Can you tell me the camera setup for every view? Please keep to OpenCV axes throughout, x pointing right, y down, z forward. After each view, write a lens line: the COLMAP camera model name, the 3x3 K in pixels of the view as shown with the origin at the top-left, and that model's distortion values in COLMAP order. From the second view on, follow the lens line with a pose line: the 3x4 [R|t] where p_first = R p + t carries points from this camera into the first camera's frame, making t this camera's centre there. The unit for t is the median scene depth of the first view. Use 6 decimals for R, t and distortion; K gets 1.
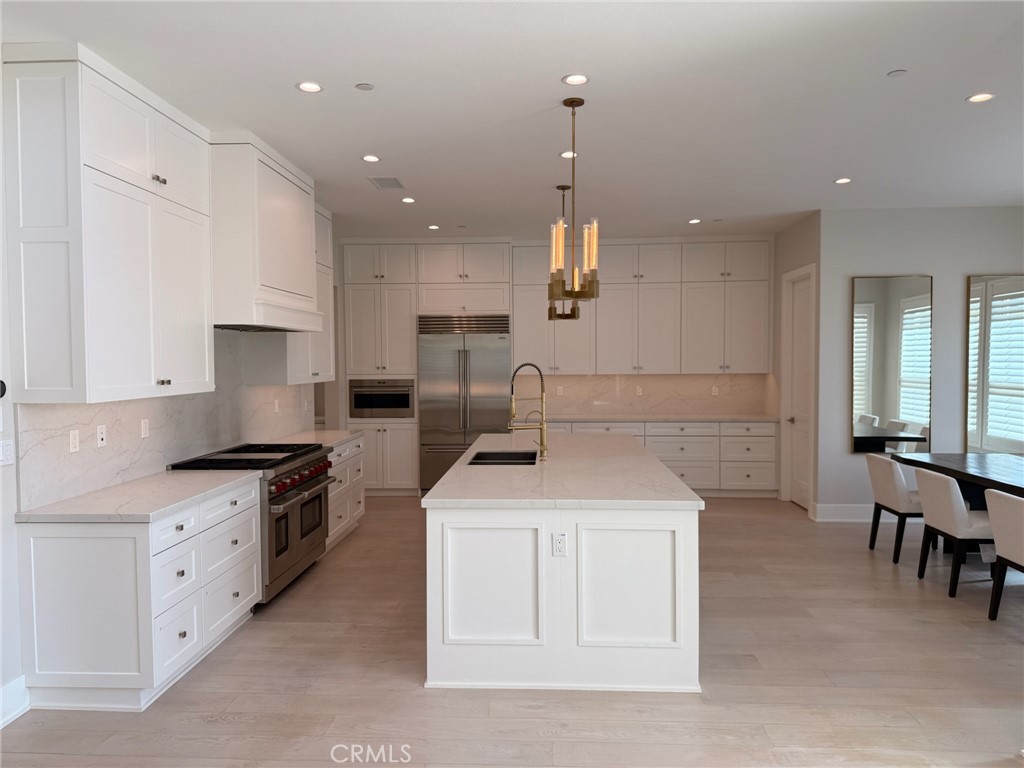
lens RADIAL K [[714.3, 0, 514.1], [0, 714.3, 390.3], [0, 0, 1]] dist [0.100424, -0.145337]
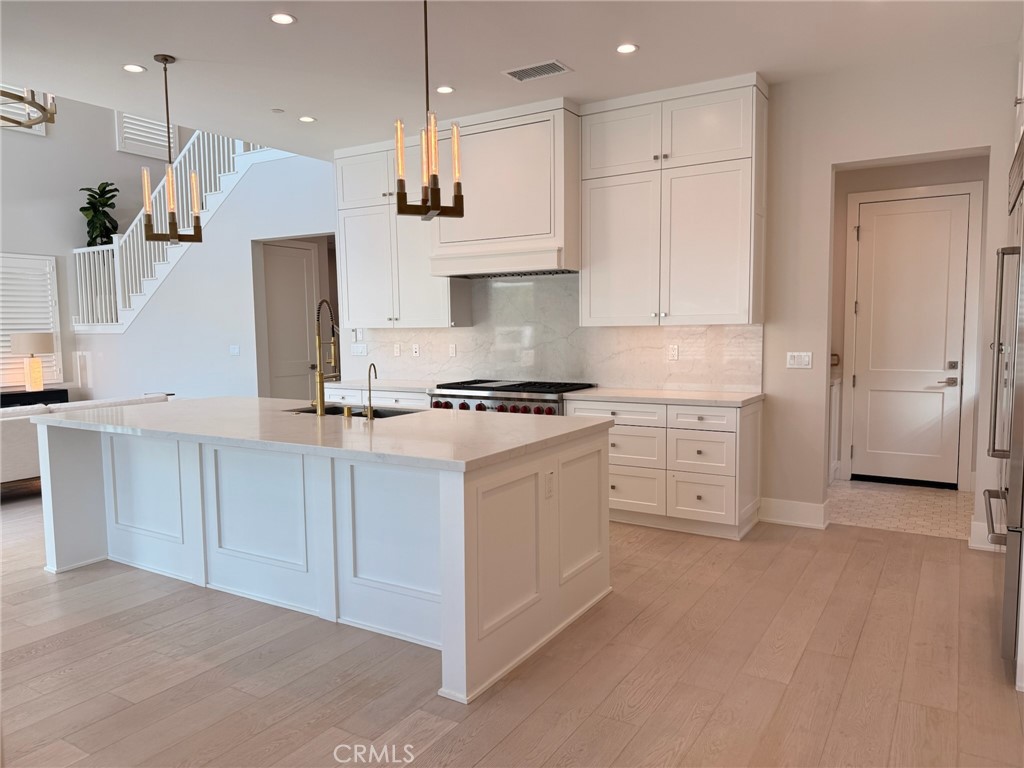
lens RADIAL K [[714.3, 0, 514.1], [0, 714.3, 390.3], [0, 0, 1]] dist [0.100424, -0.145337]
pose [[-0.478568, 0.084039, -0.874020, 0.729404], [-0.026372, 0.993584, 0.109975, -0.032166], [0.877654, 0.075680, -0.473281, 1.780790]]
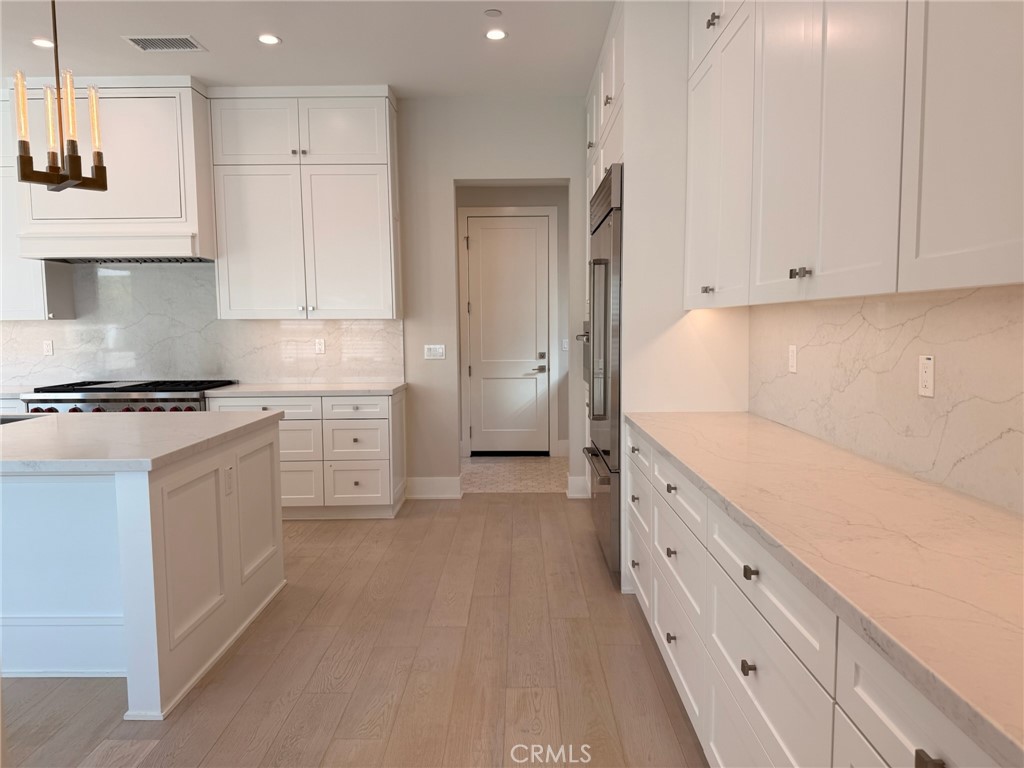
lens RADIAL K [[714.3, 0, 514.1], [0, 714.3, 390.3], [0, 0, 1]] dist [0.100424, -0.145337]
pose [[0.044032, 0.092626, -0.994727, 0.787812], [-0.036007, 0.995193, 0.091076, -0.018745], [0.998381, 0.031807, 0.047155, 1.715459]]
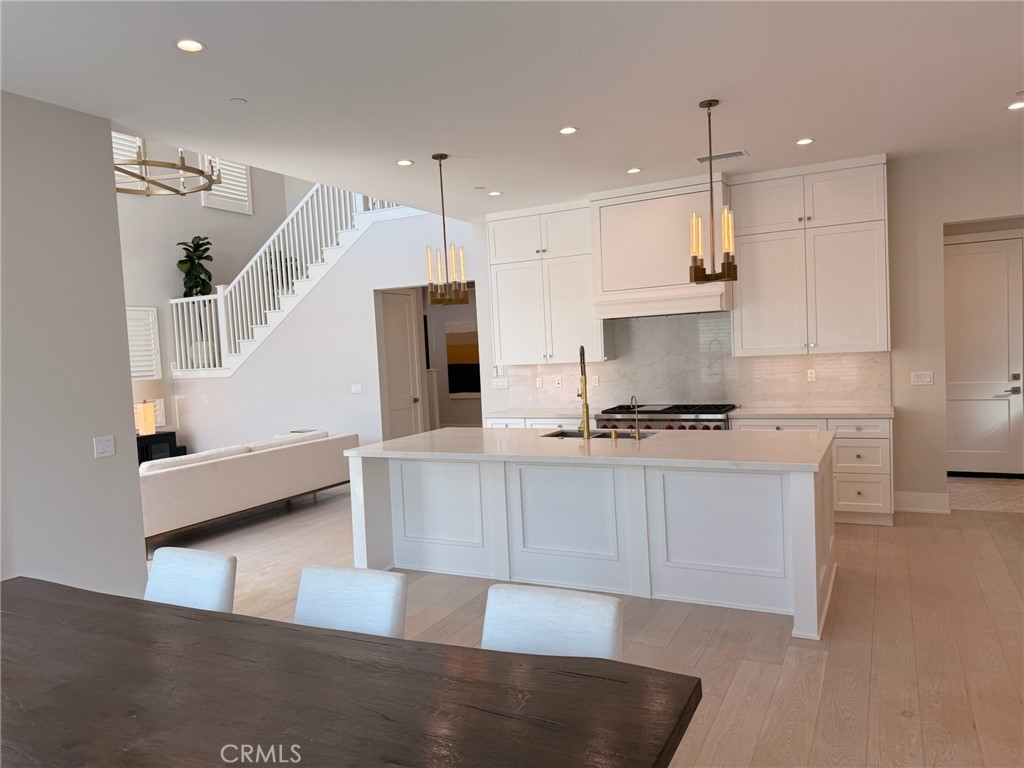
lens RADIAL K [[714.3, 0, 514.1], [0, 714.3, 390.3], [0, 0, 1]] dist [0.100424, -0.145337]
pose [[-0.411656, 0.073408, -0.908378, 1.126147], [0.009721, 0.997048, 0.076168, -0.057823], [0.911288, 0.022524, -0.411154, 1.492287]]
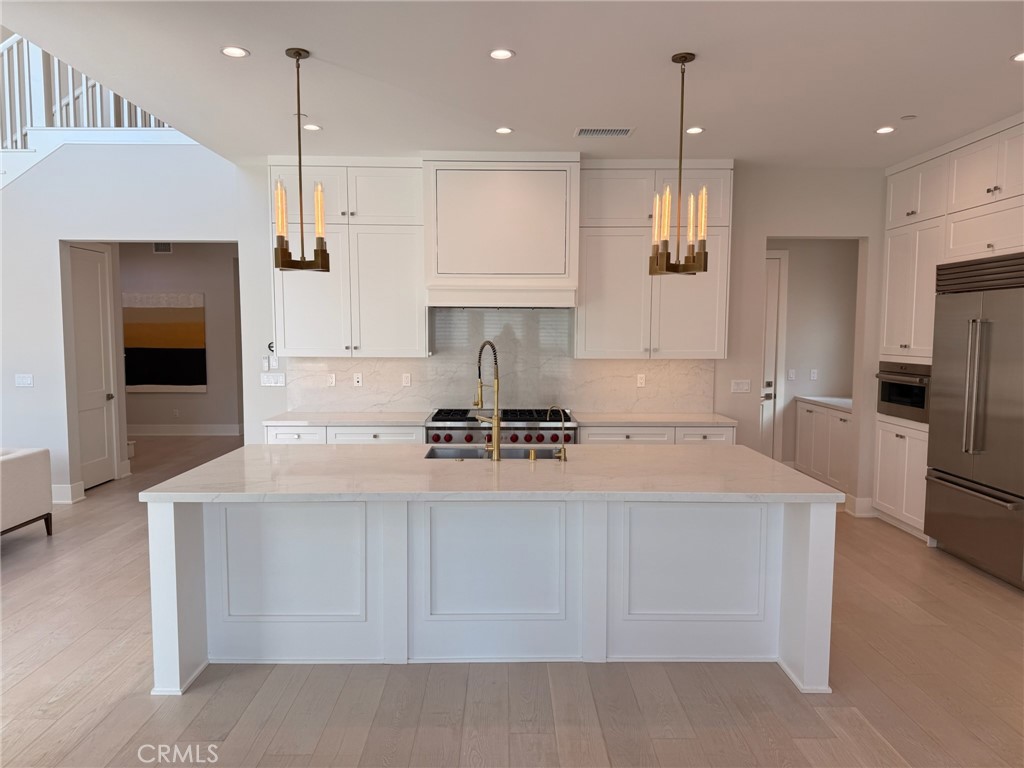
lens RADIAL K [[714.3, 0, 514.1], [0, 714.3, 390.3], [0, 0, 1]] dist [0.100424, -0.145337]
pose [[0.063442, 0.083480, -0.994488, 0.926201], [-0.047672, 0.995611, 0.080534, -0.052366], [0.996846, 0.042300, 0.067143, 1.090140]]
